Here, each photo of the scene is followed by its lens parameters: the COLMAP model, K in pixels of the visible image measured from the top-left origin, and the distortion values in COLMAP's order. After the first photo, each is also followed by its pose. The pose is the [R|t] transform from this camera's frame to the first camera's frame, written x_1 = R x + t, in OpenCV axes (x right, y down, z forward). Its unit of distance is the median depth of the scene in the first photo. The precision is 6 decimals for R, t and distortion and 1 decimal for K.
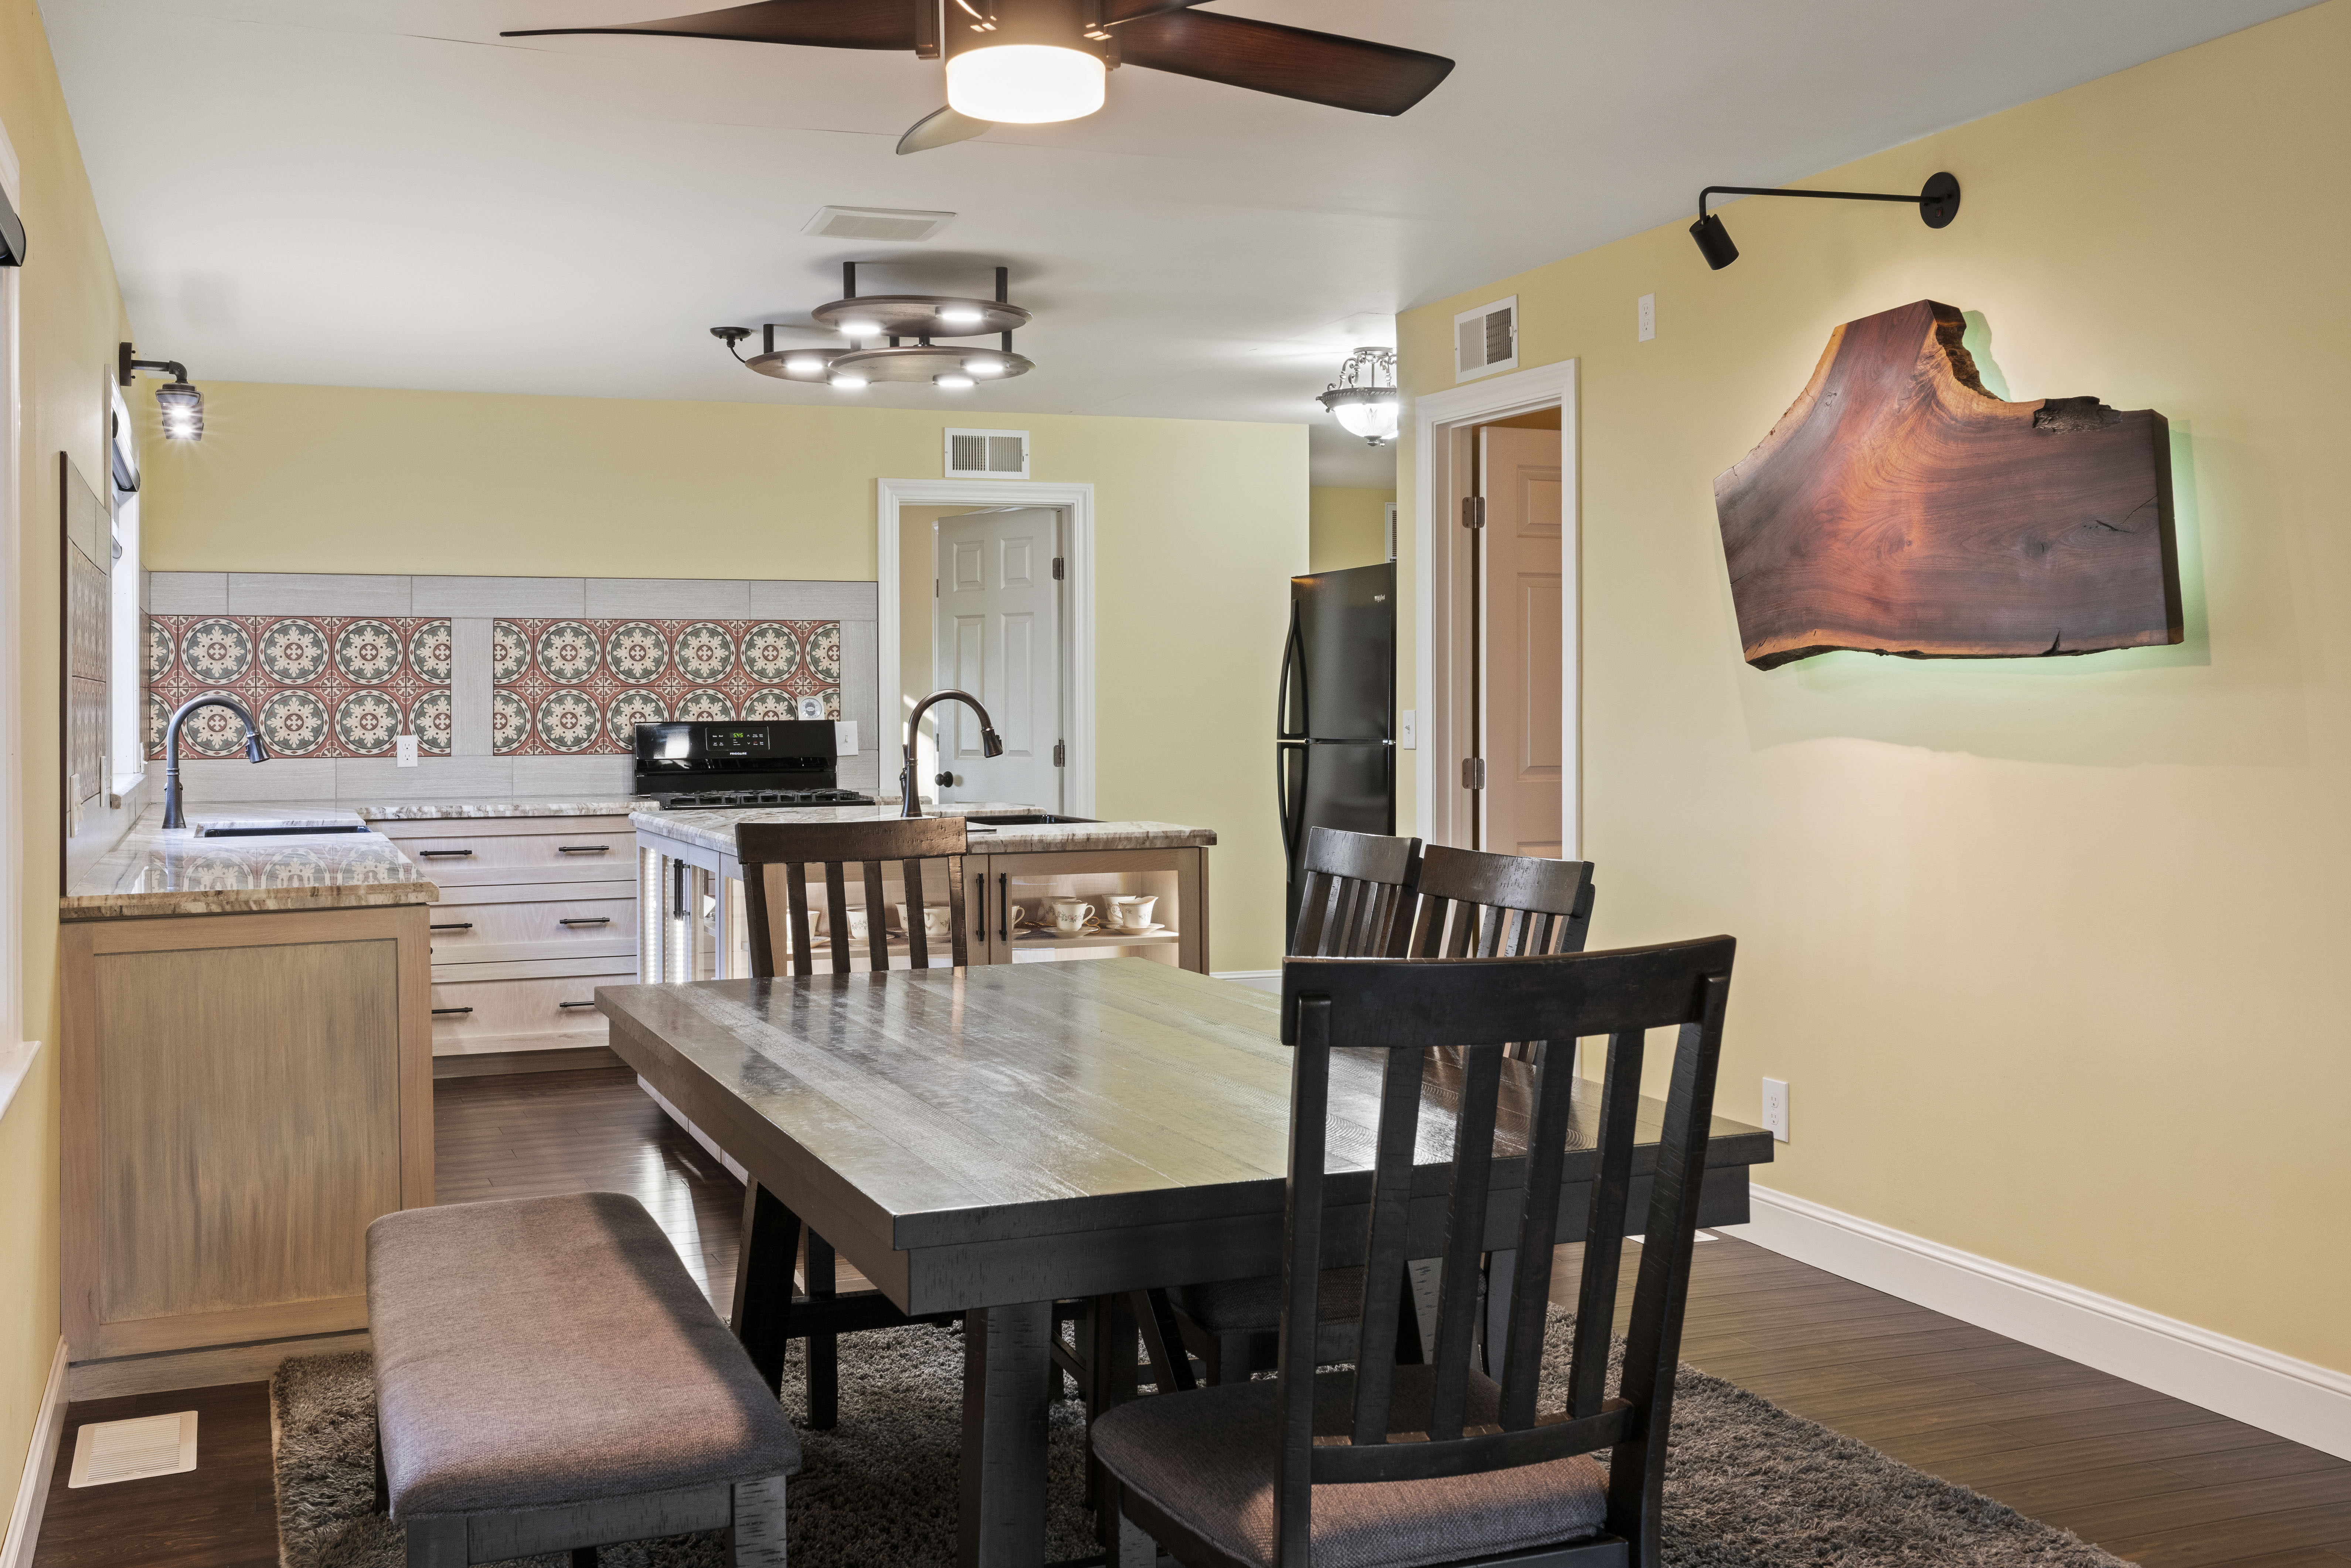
lens RADIAL K [[2315.3, 0, 1182.6], [0, 2315.3, 695.1], [0, 0, 1]] dist [0.003608, 0.001762]
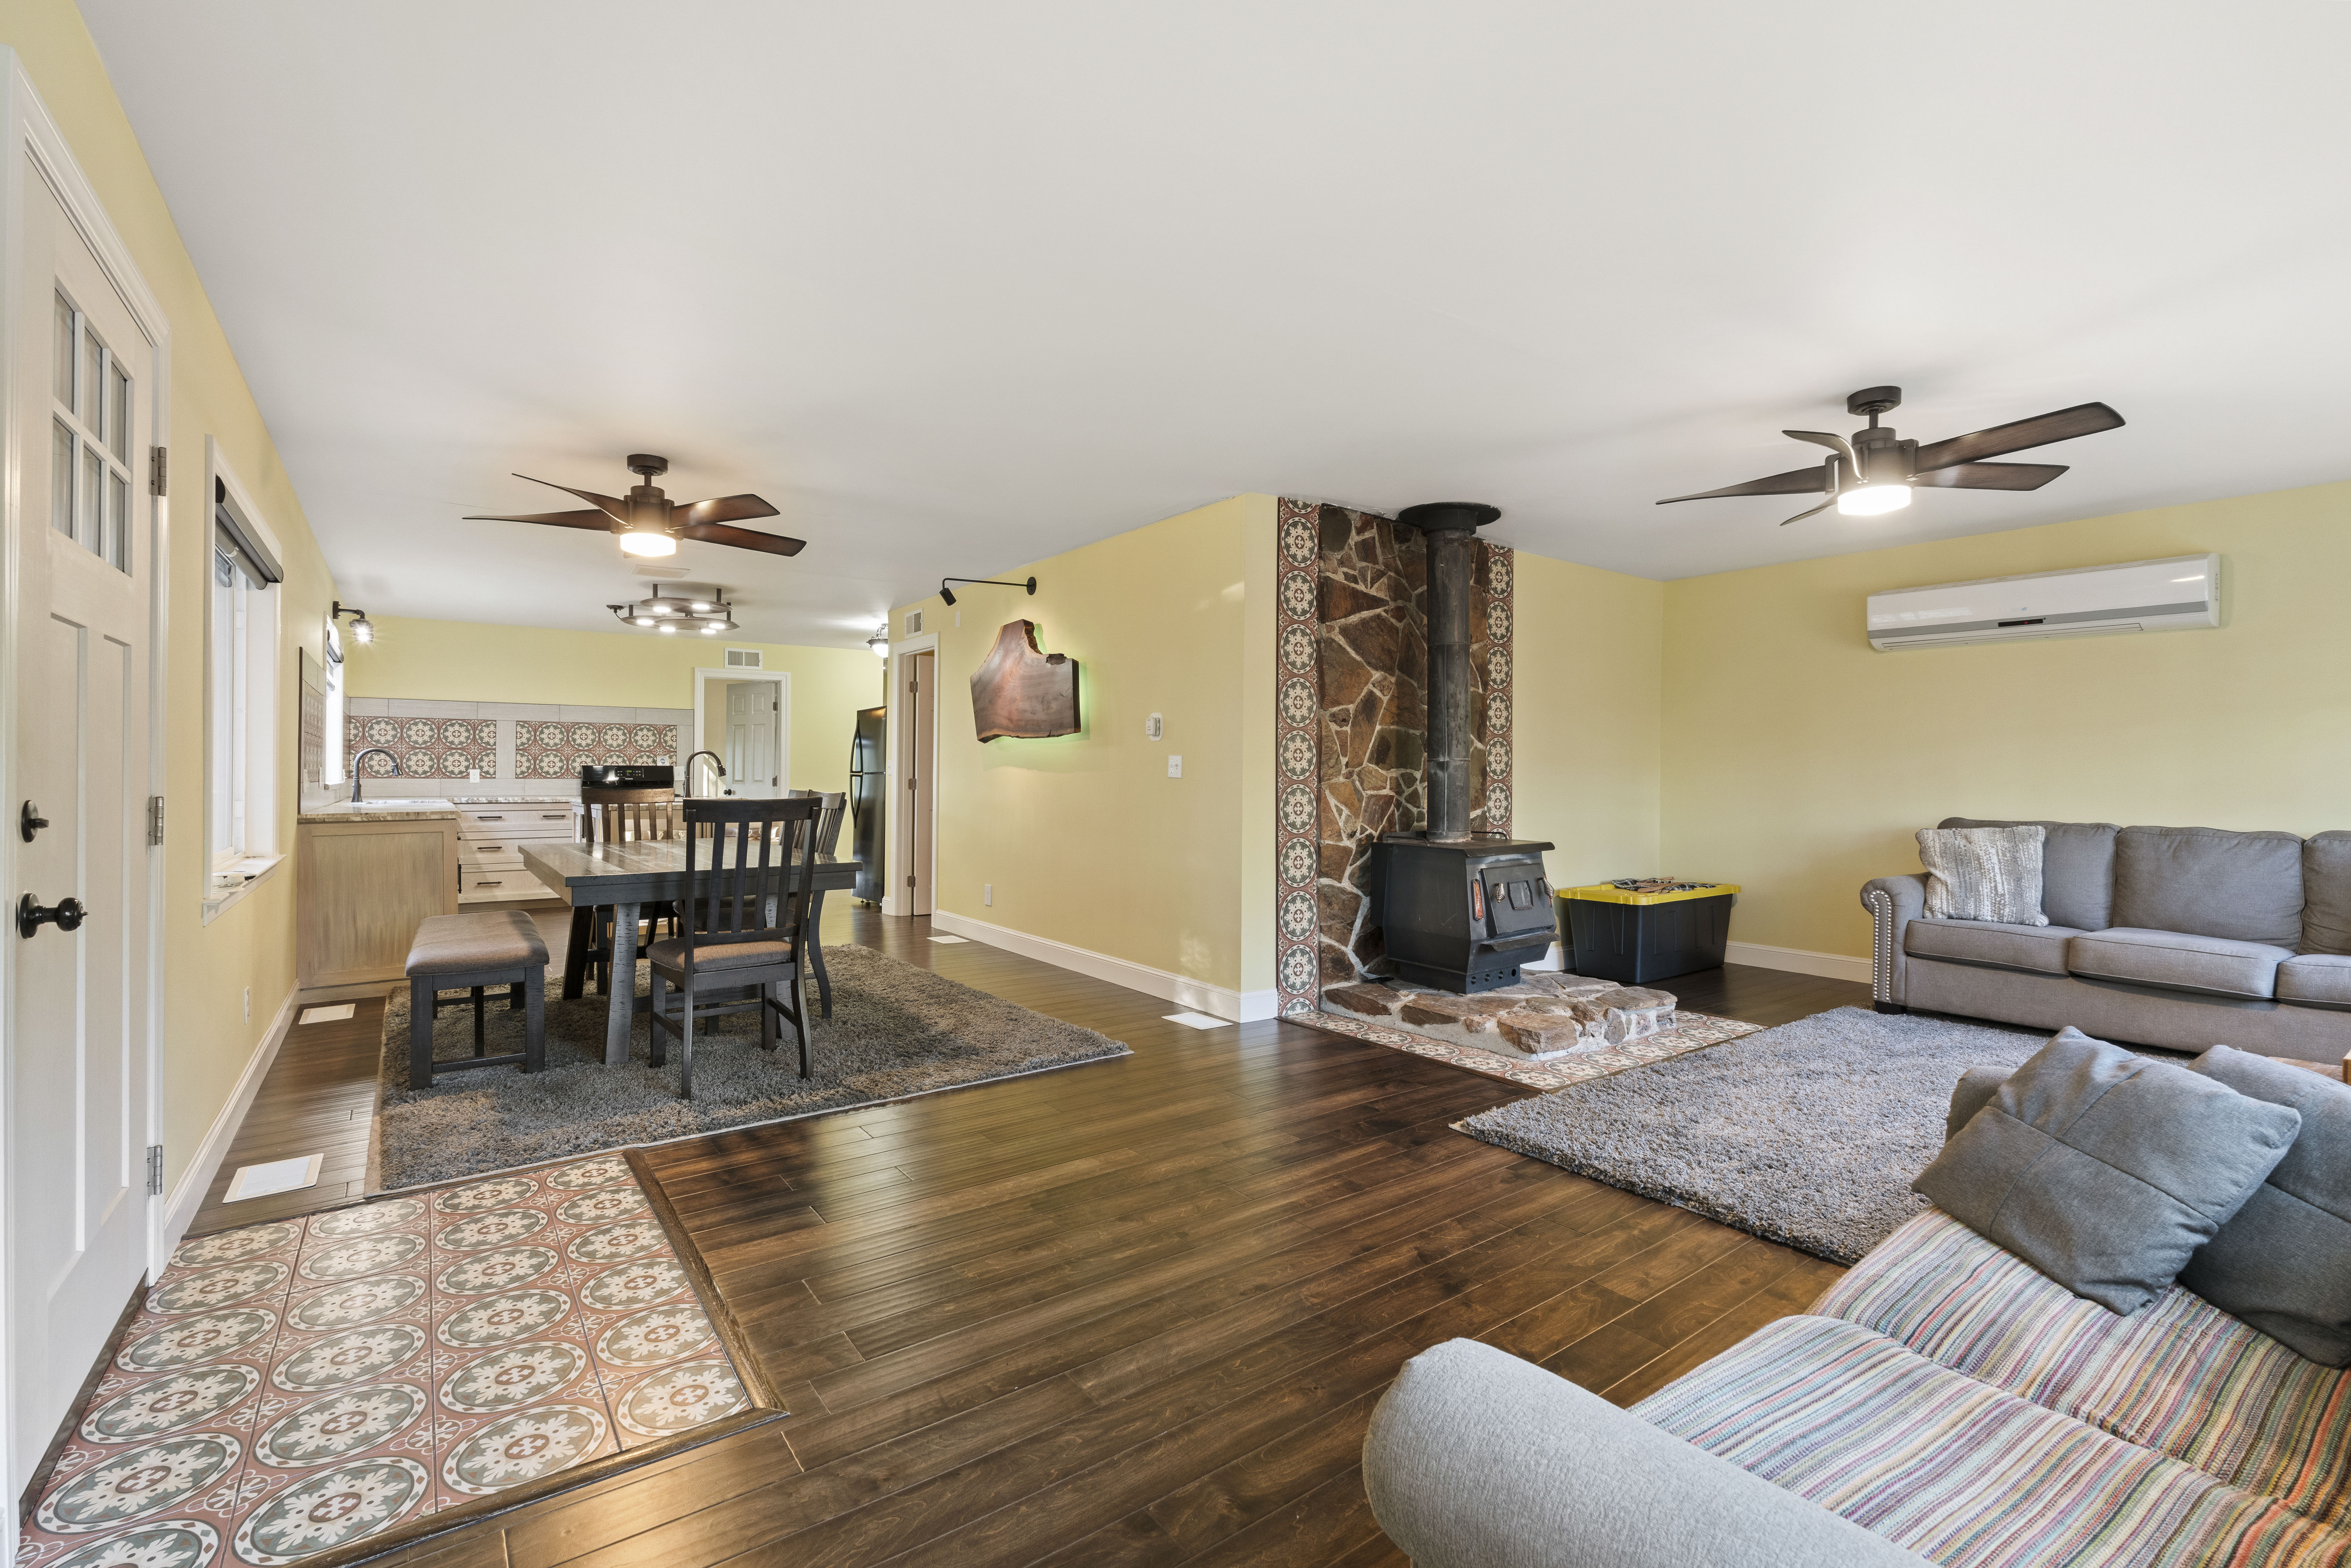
lens RADIAL K [[1035.3, 0, 1169.5], [0, 1035.3, 774.8], [0, 0, 1]] dist [-0.007621, -0.000183]
pose [[0.970890, 0.008443, 0.239376, 0.103229], [-0.008776, 0.999961, 0.000325, 0.016497], [-0.239364, -0.002416, 0.970927, -0.195722]]
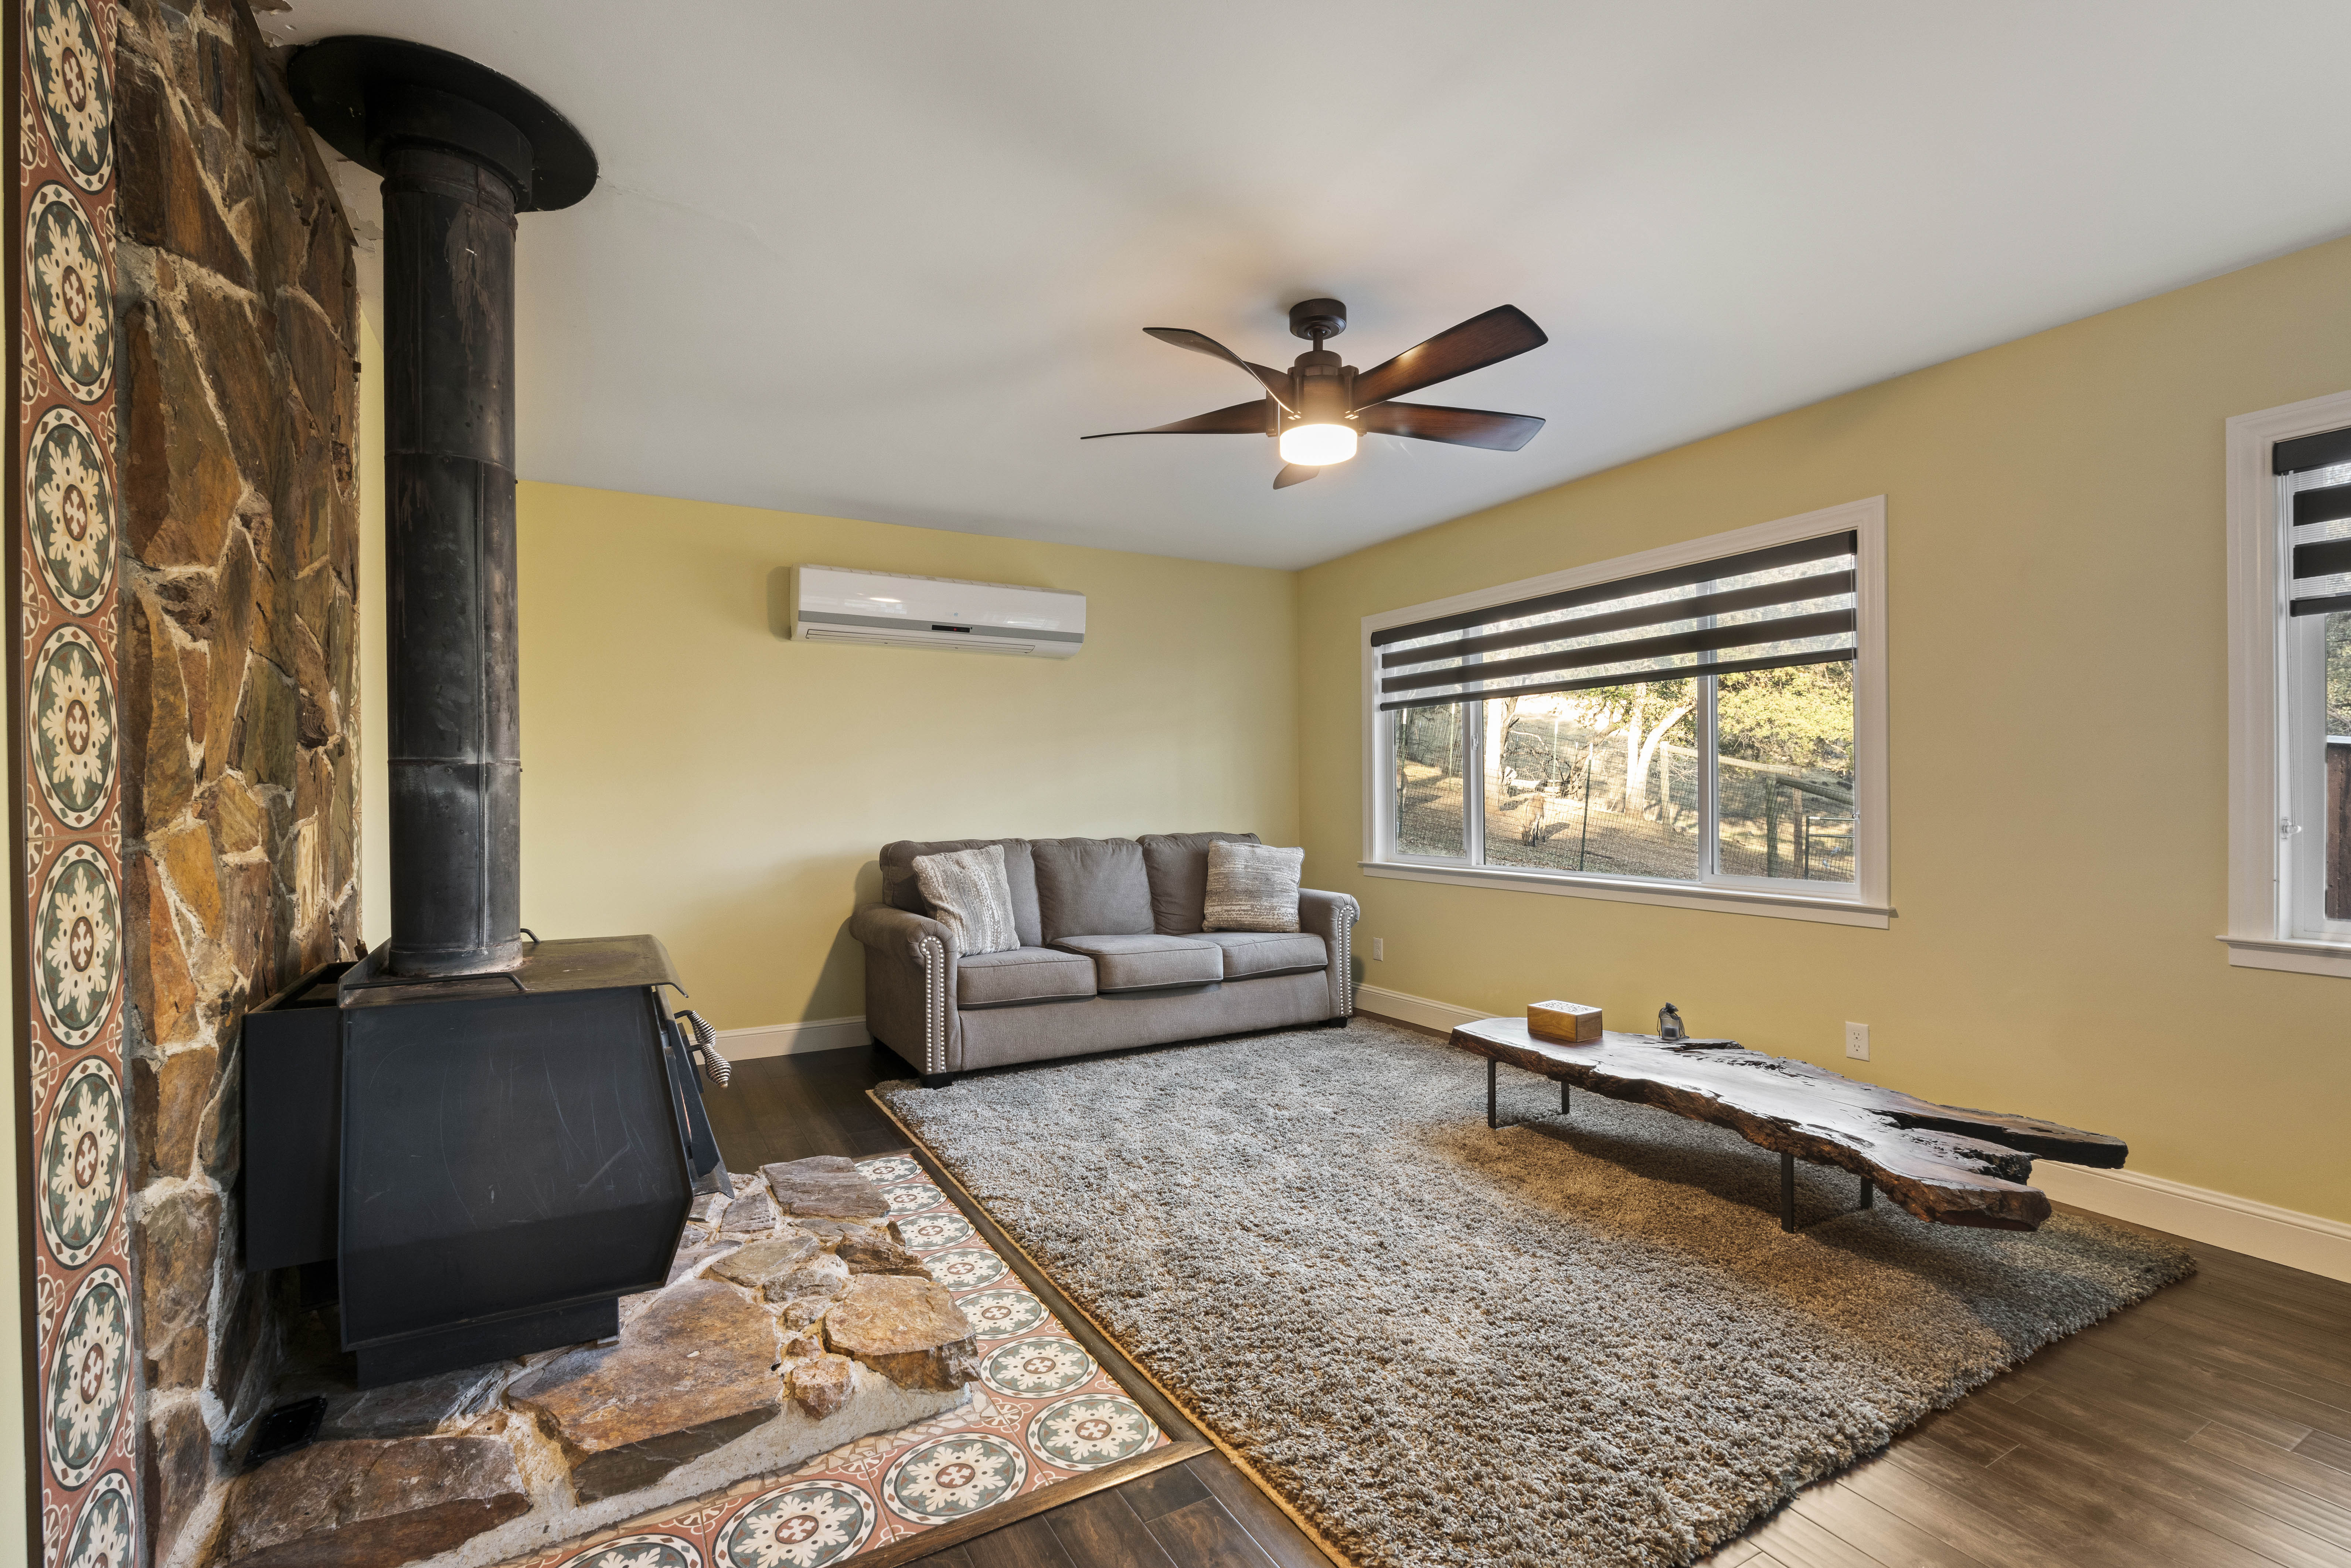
lens RADIAL K [[1040.1, 0, 1170.6], [0, 1040.1, 794.4], [0, 0, 1]] dist [-0.004286, -0.000184]
pose [[-0.121993, 0.002158, 0.992529, 0.151936], [0.007739, 0.999969, -0.001223, 0.015551], [-0.992501, 0.007532, -0.122005, 0.222202]]
